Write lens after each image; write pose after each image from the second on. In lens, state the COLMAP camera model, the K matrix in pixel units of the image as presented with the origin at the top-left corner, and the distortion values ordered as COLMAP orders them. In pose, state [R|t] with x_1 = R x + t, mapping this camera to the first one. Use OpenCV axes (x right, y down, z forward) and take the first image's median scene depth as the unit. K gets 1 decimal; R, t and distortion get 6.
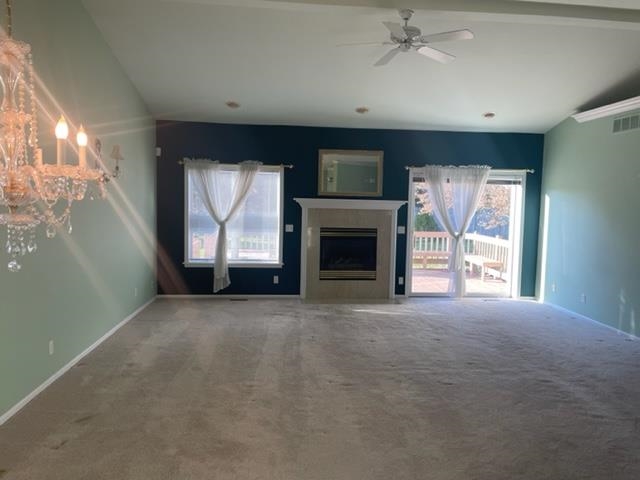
lens RADIAL K [[483.4, 0, 322.2], [0, 483.4, 233.5], [0, 0, 1]] dist [0.069262, -0.058876]
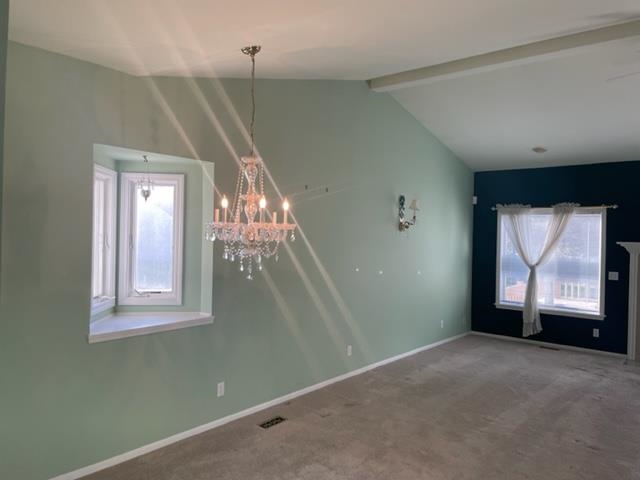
lens RADIAL K [[483.4, 0, 319.0], [0, 483.4, 240.6], [0, 0, 1]] dist [0.069262, -0.058876]
pose [[0.709168, 0.001057, -0.705039, 0.190058], [-0.054465, 0.997093, -0.053289, 0.001735], [0.702933, 0.076191, 0.707164, -0.019439]]
